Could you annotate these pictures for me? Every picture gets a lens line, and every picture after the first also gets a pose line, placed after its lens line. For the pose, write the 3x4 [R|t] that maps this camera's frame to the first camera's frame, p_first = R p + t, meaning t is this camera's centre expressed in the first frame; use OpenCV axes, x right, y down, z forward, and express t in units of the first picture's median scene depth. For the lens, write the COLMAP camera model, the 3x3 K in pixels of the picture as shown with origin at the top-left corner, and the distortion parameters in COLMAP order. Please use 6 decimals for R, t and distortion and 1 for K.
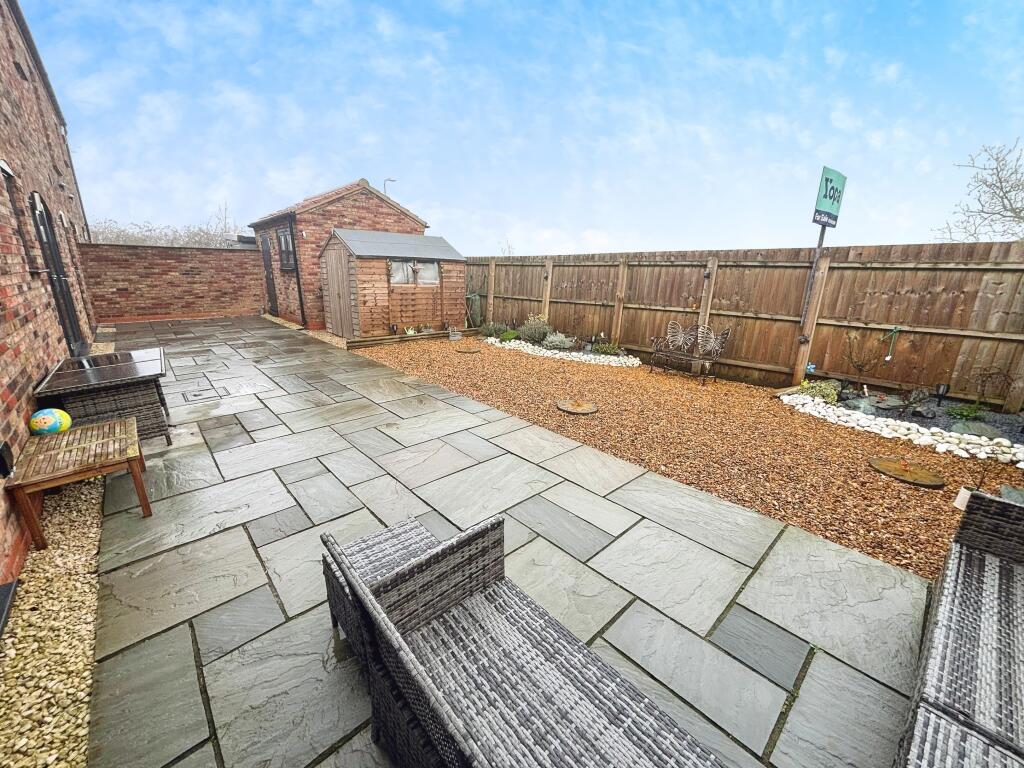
lens RADIAL K [[412.0, 0, 512.3], [0, 412.0, 383.9], [0, 0, 1]] dist [-0.000764, 0.000417]
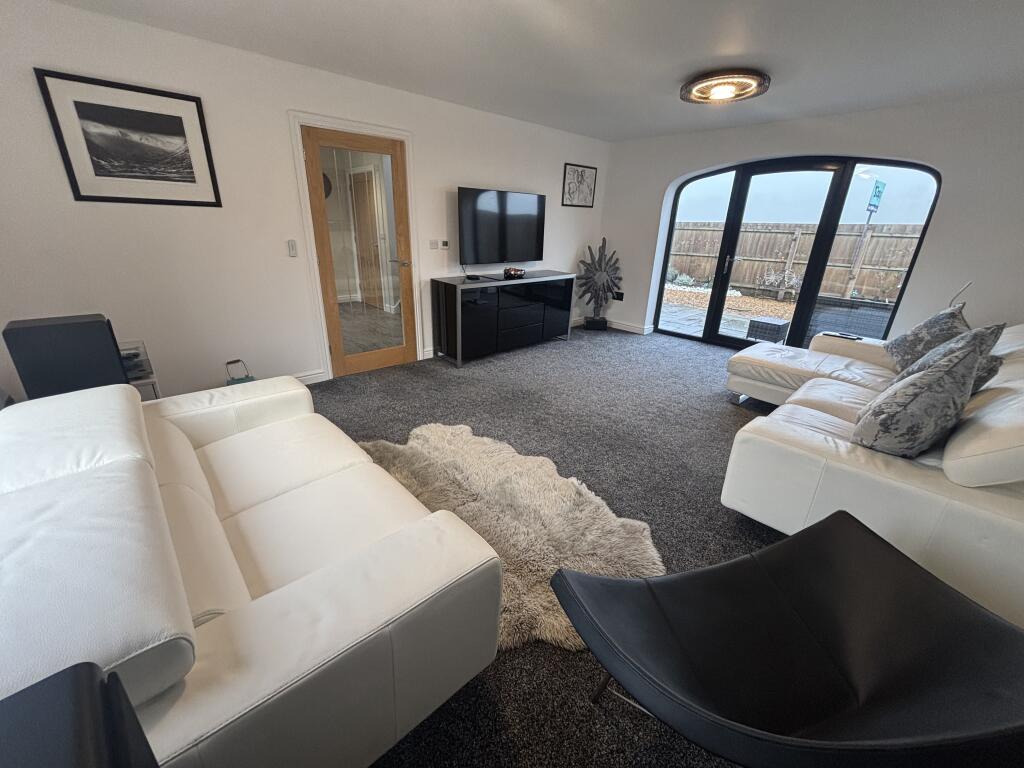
lens RADIAL K [[412.0, 0, 511.5], [0, 412.0, 385.1], [0, 0, 1]] dist [-0.000764, 0.000417]
pose [[0.999725, 0.015617, 0.017501, -0.662579], [-0.017221, 0.995274, 0.095563, 0.178321], [-0.015926, -0.095838, 0.995270, -0.666872]]
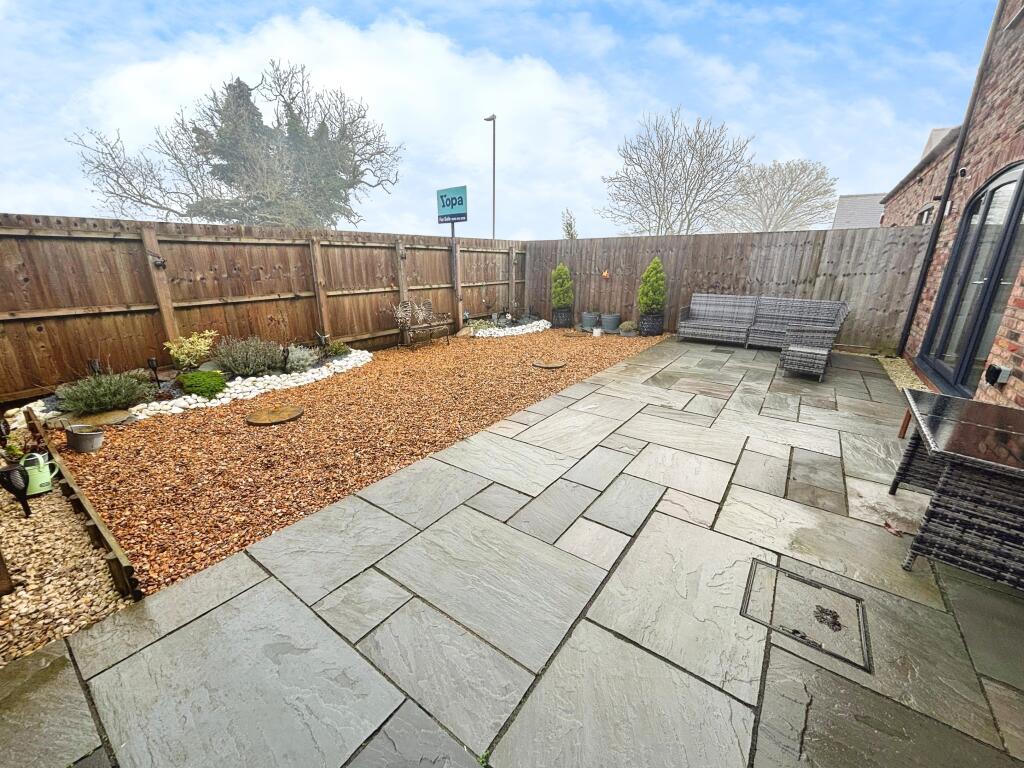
lens RADIAL K [[412.0, 0, 512.6], [0, 412.0, 383.2], [0, 0, 1]] dist [-0.000764, 0.000417]
pose [[-0.210806, -0.297791, 0.931065, -0.719842], [0.250624, 0.904167, 0.345932, -0.252987], [-0.944854, 0.306272, -0.115970, 0.911359]]
